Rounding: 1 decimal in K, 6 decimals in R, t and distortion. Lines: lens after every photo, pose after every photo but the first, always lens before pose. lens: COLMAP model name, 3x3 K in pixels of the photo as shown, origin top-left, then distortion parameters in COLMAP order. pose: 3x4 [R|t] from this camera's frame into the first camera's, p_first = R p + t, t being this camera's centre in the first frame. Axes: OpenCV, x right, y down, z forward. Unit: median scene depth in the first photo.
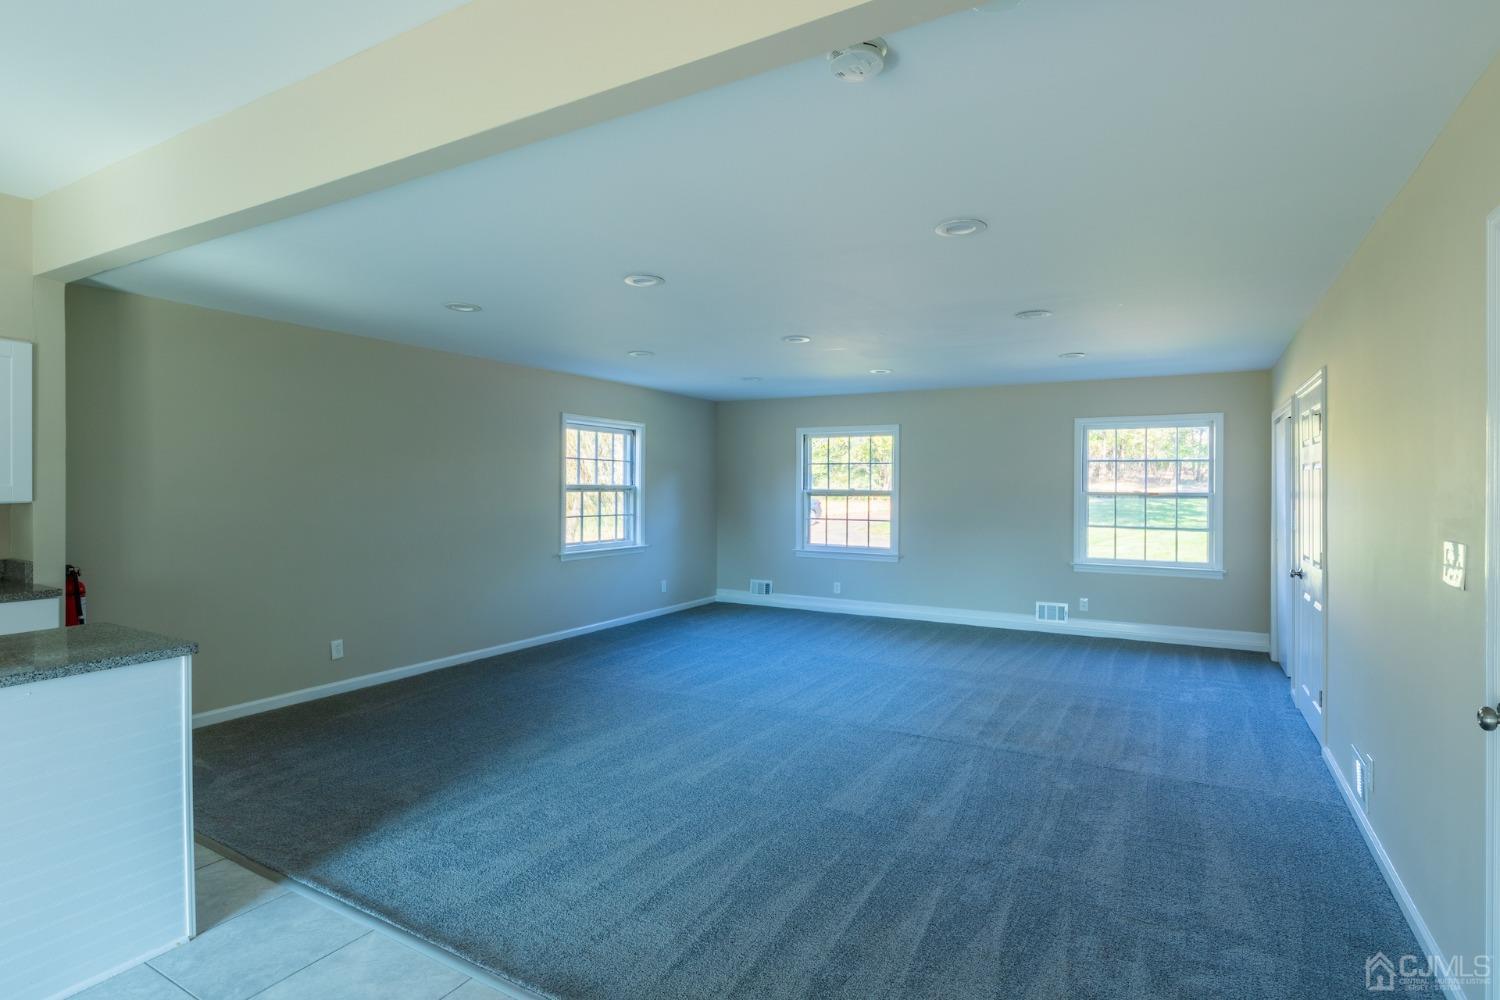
lens RADIAL K [[756.3, 0, 773.5], [0, 756.3, 490.8], [0, 0, 1]] dist [0.000150, 0.000465]
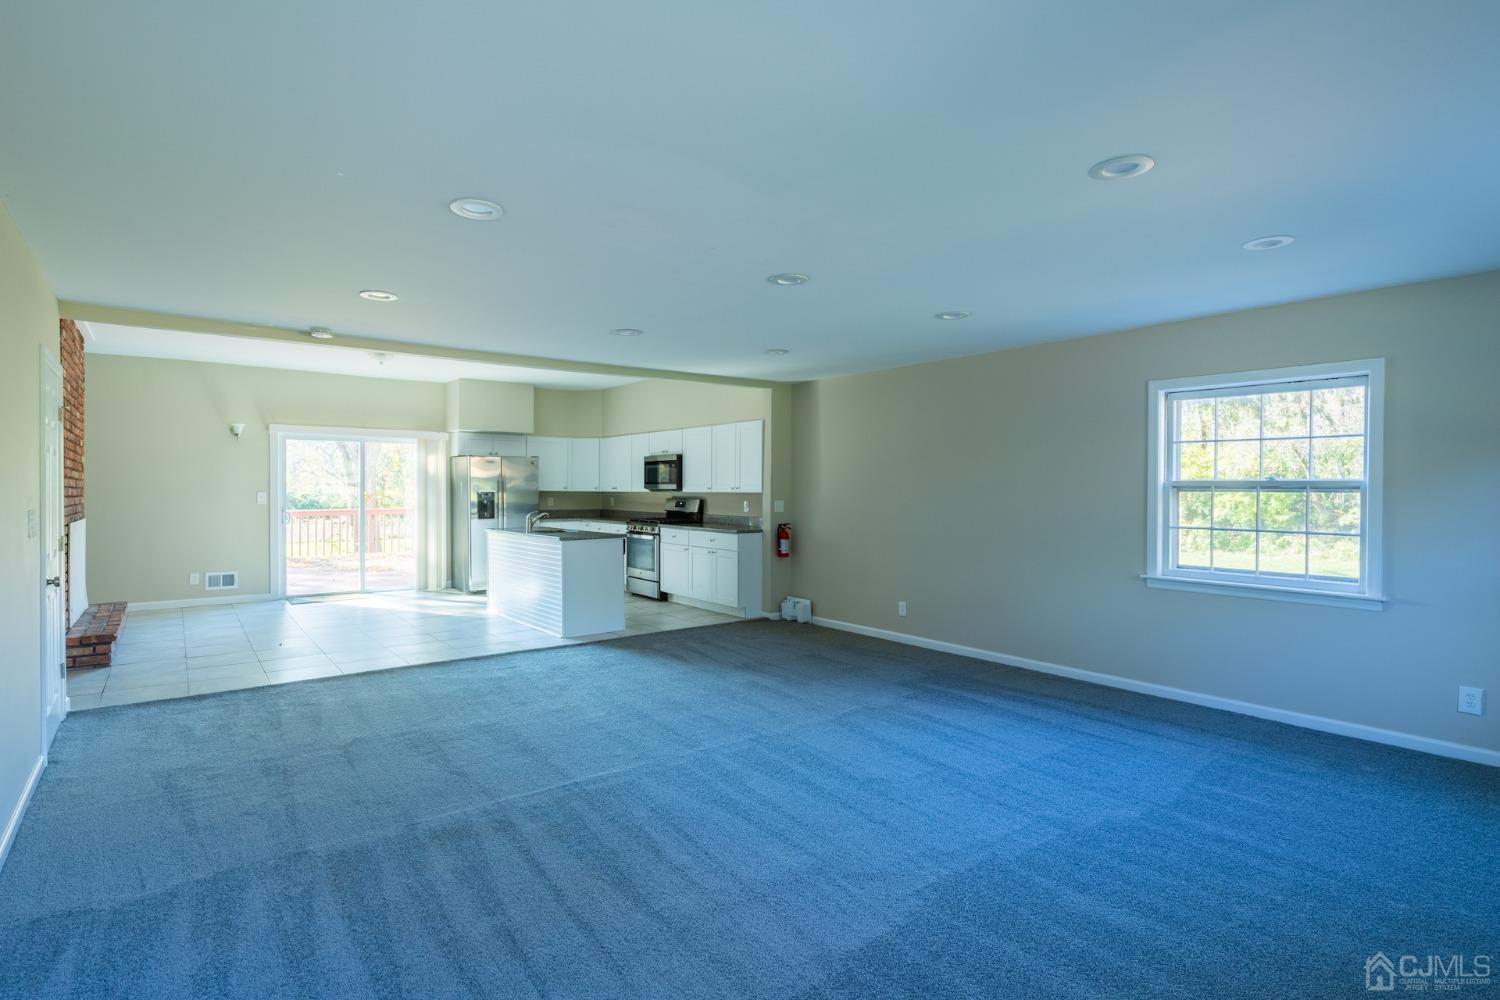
lens RADIAL K [[751.5, 0, 758.2], [0, 751.5, 496.8], [0, 0, 1]] dist [-0.003775, 0.000346]
pose [[-0.378616, 0.013117, -0.925461, 1.047252], [-0.006125, 0.999842, 0.016677, -0.007843], [0.925534, 0.011983, -0.378475, 1.816647]]
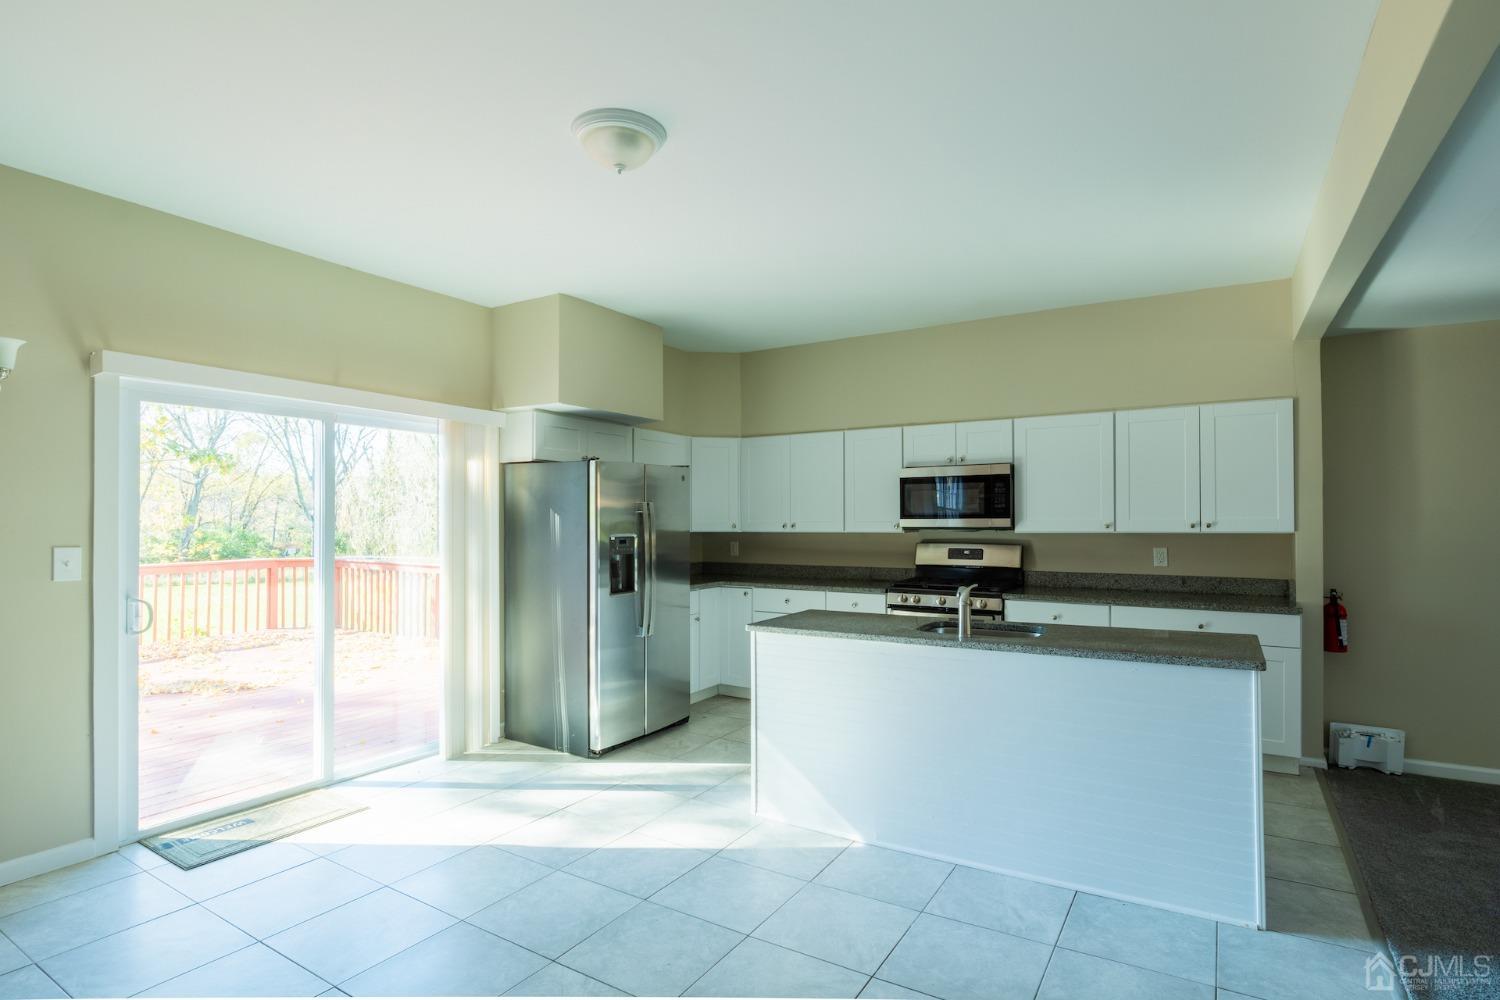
lens RADIAL K [[768.7, 0, 750.5], [0, 768.7, 507.4], [0, 0, 1]] dist [0.000403, -0.002225]
pose [[-0.025336, -0.017709, -0.999522, 0.241585], [-0.001879, 0.999842, -0.017667, -0.001143], [0.999677, 0.001430, -0.025366, 0.181478]]
